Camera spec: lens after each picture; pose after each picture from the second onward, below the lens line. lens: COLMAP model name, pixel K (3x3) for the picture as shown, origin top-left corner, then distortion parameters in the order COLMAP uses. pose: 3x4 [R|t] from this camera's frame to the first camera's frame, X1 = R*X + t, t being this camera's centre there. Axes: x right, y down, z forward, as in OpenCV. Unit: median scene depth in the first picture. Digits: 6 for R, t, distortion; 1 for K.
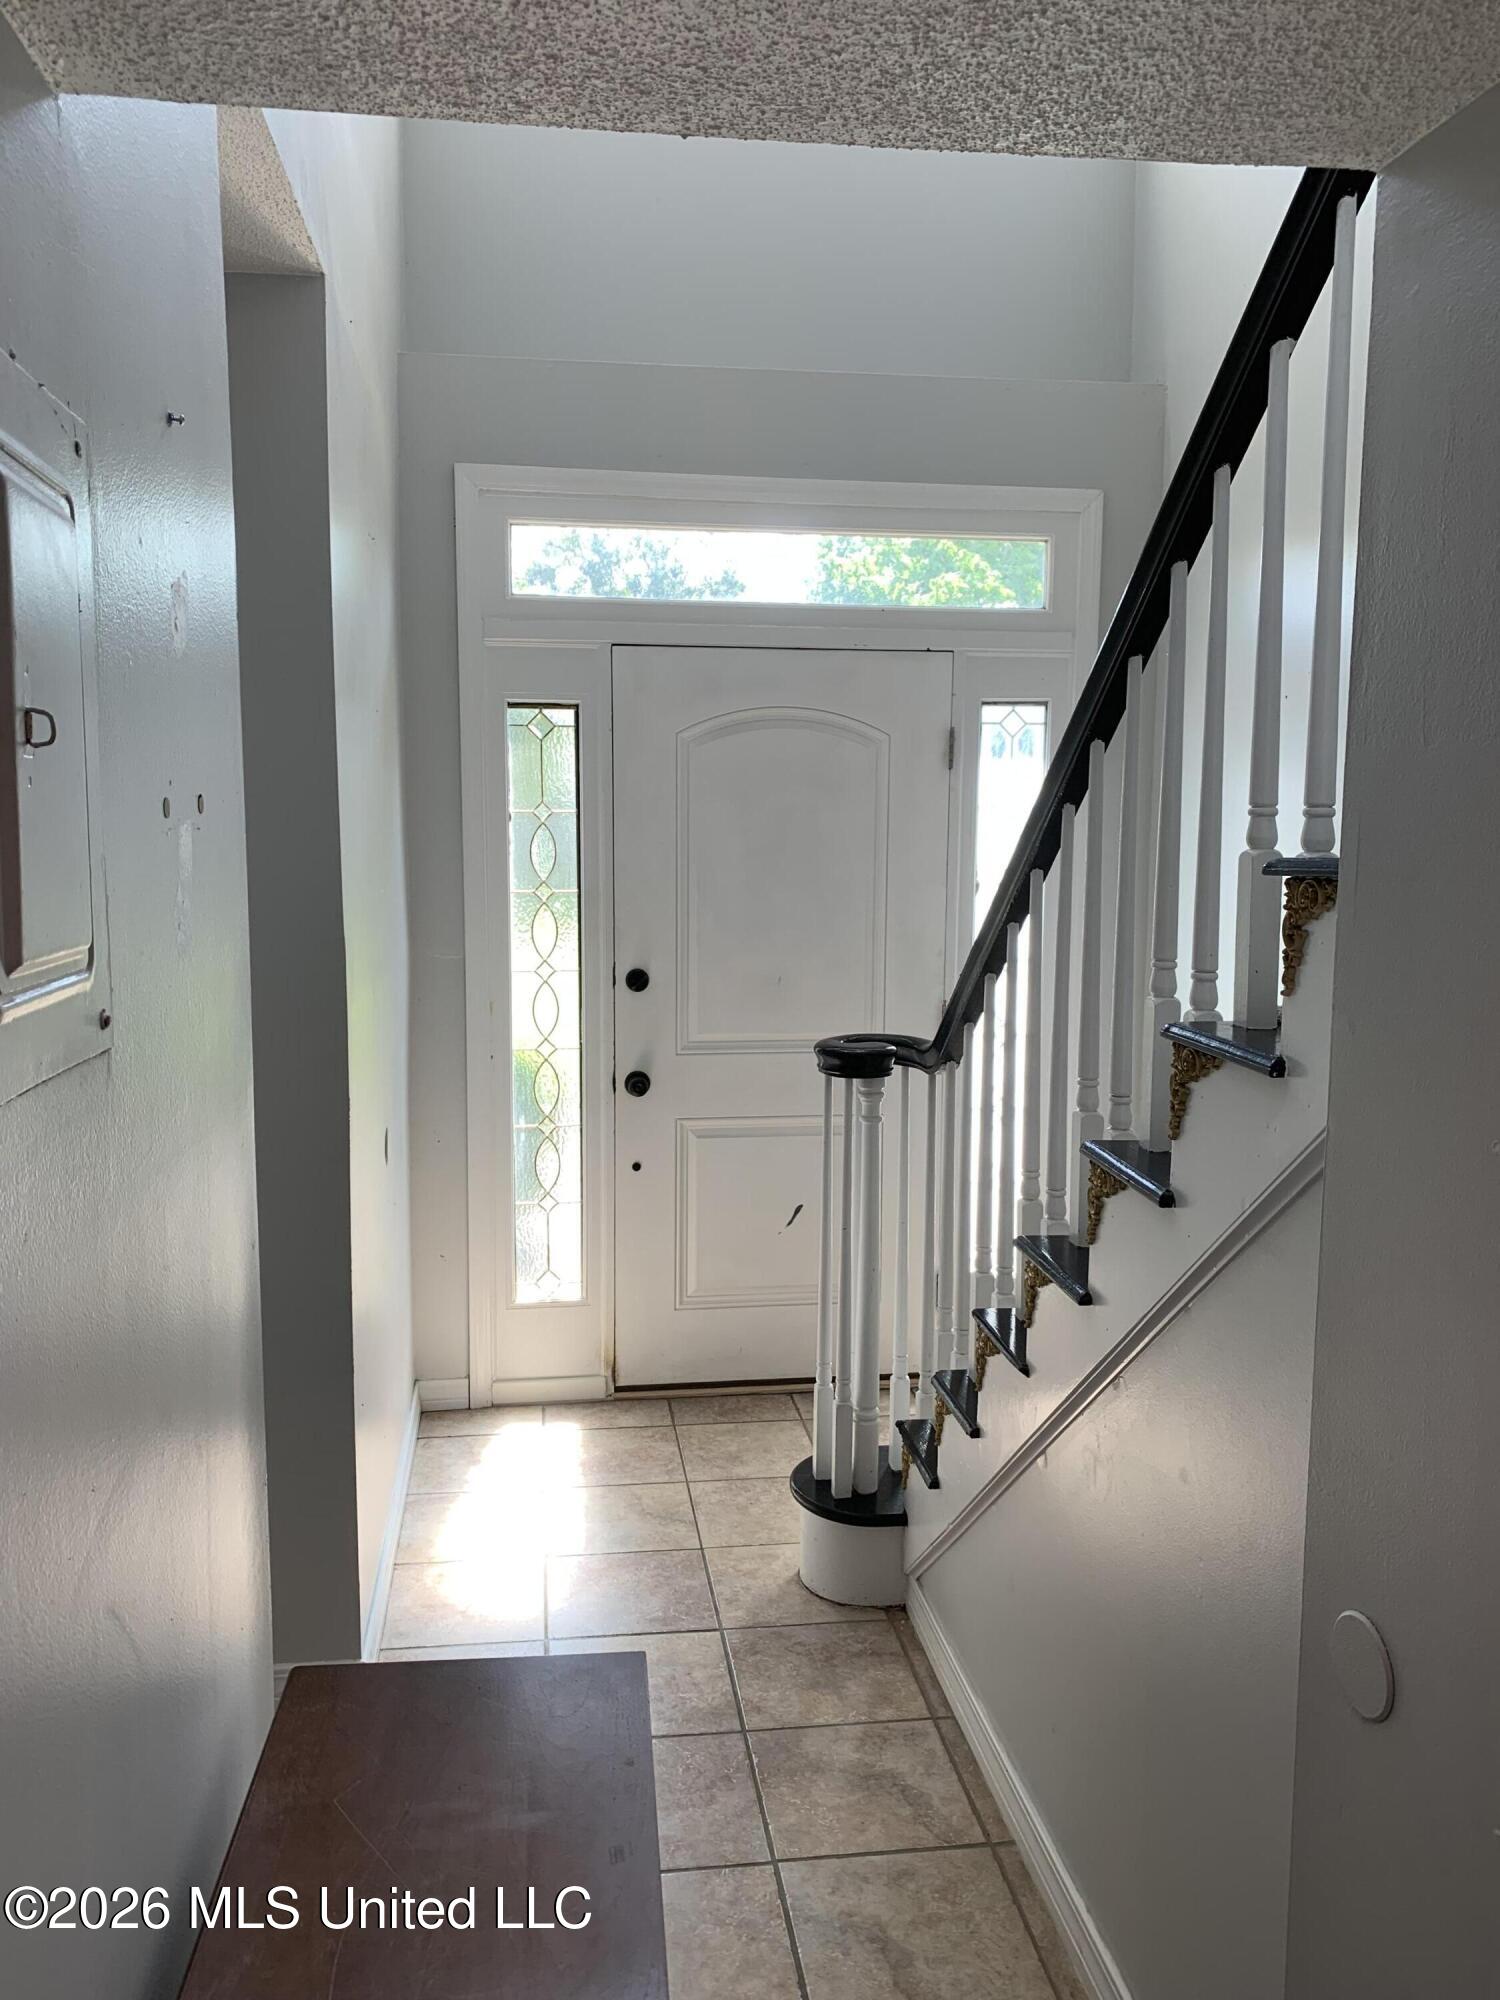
lens RADIAL K [[1540.9, 0, 750.0], [0, 1540.9, 1000.0], [0, 0, 1]] dist [0.069852, -0.003108]
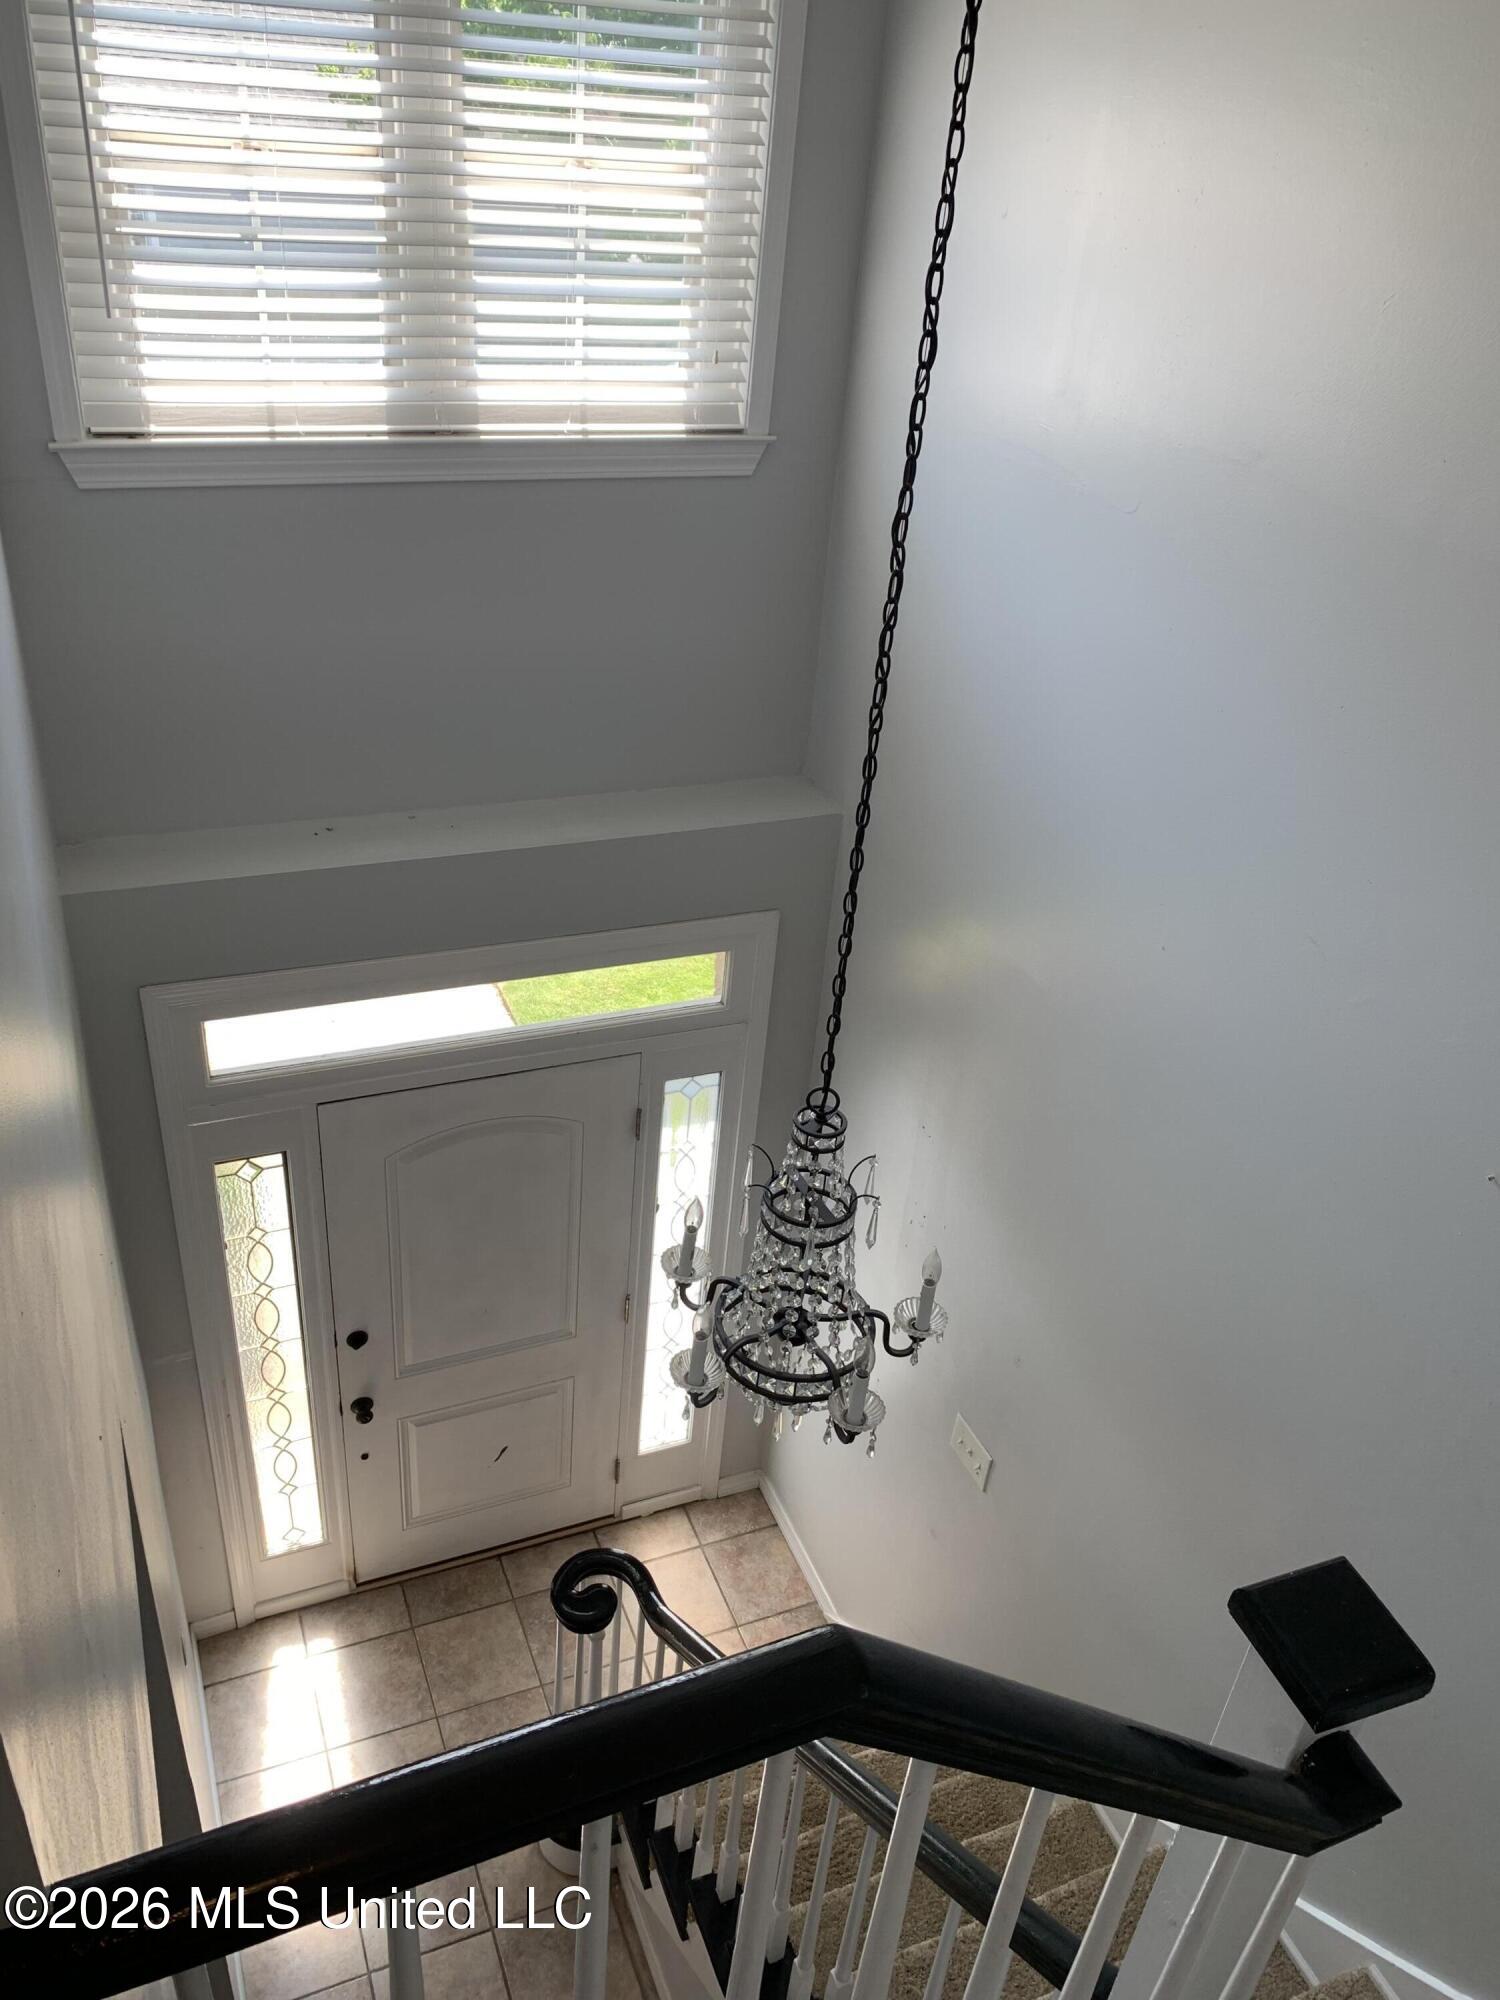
lens RADIAL K [[1530.2, 0, 750.0], [0, 1530.2, 1000.0], [0, 0, 1]] dist [-0.035693, 0.003040]
pose [[0.965658, -0.067614, 0.250865, -0.058735], [-0.047212, 0.903806, 0.425331, -0.709675], [-0.255491, -0.422568, 0.869575, 0.077970]]
